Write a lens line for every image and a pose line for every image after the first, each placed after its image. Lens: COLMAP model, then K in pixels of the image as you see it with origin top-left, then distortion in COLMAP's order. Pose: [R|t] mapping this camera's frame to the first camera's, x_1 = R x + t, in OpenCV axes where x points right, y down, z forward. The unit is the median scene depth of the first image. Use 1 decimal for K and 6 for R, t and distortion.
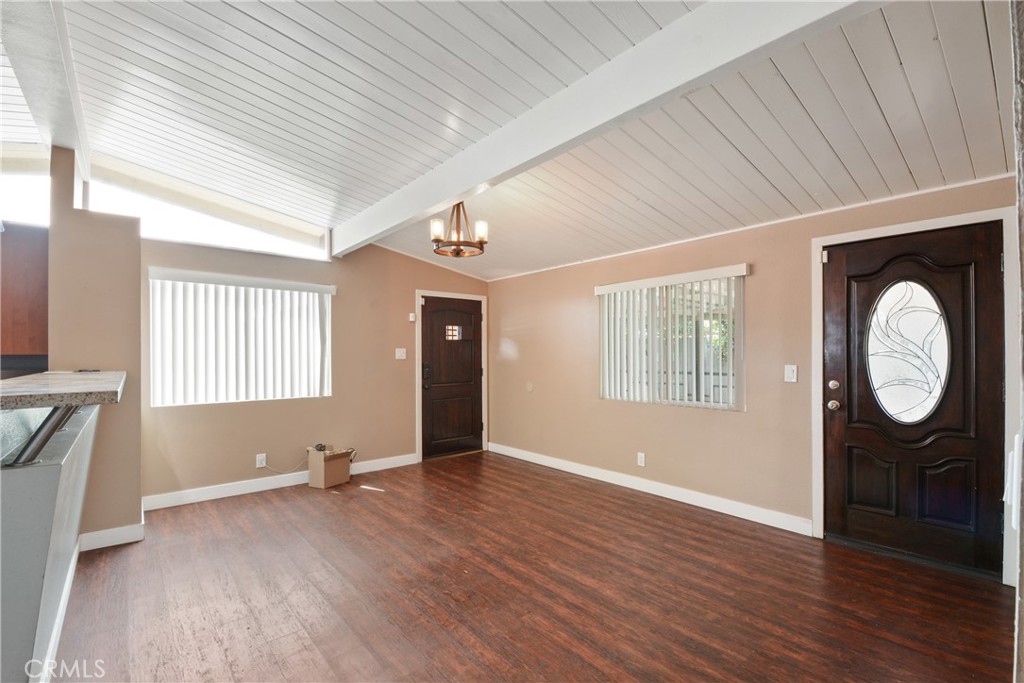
lens RADIAL K [[460.9, 0, 529.3], [0, 460.9, 347.8], [0, 0, 1]] dist [-0.002184, -0.006293]
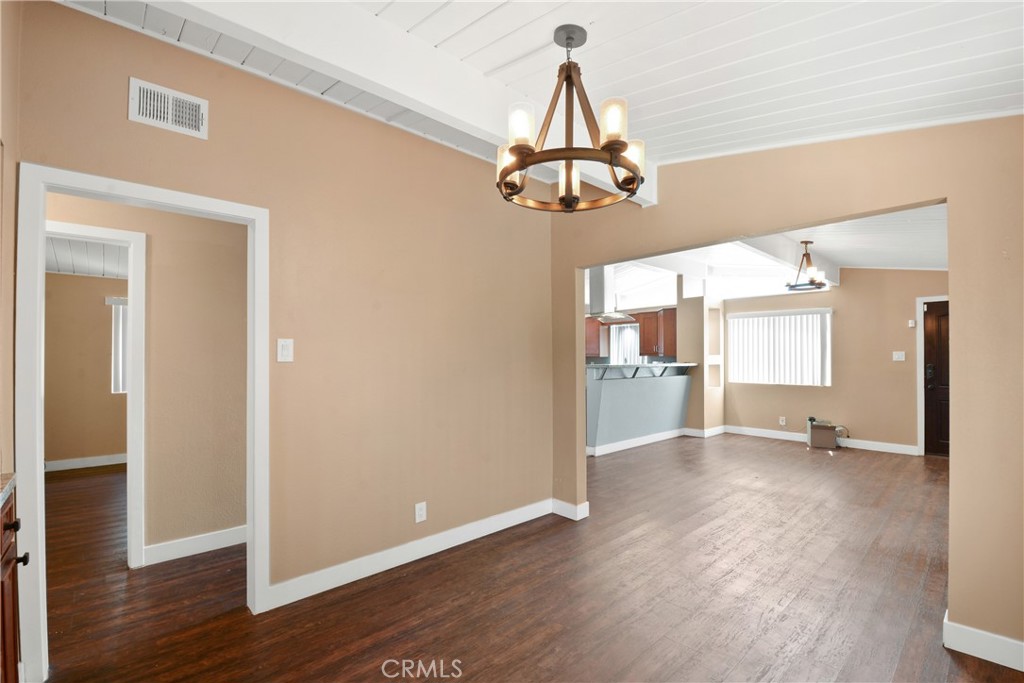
lens RADIAL K [[460.9, 0, 518.8], [0, 460.9, 356.6], [0, 0, 1]] dist [-0.002184, -0.006293]
pose [[0.020419, -0.000302, -0.999791, 0.972594], [0.008180, 0.999967, -0.000135, 0.006946], [0.999758, -0.008175, 0.020421, 0.023775]]
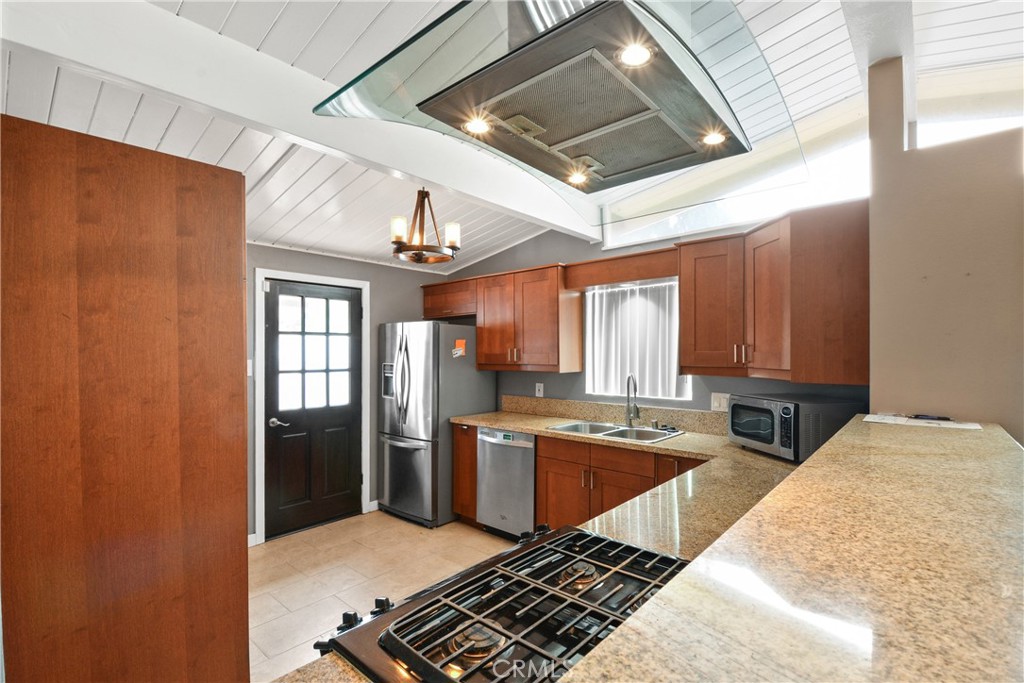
lens RADIAL K [[460.9, 0, 524.5], [0, 460.9, 356.8], [0, 0, 1]] dist [-0.002184, -0.006293]
pose [[0.135613, 0.010405, -0.990707, -0.287536], [0.009064, 0.999890, 0.011742, -0.025065], [0.990720, -0.010572, 0.135504, 0.258495]]
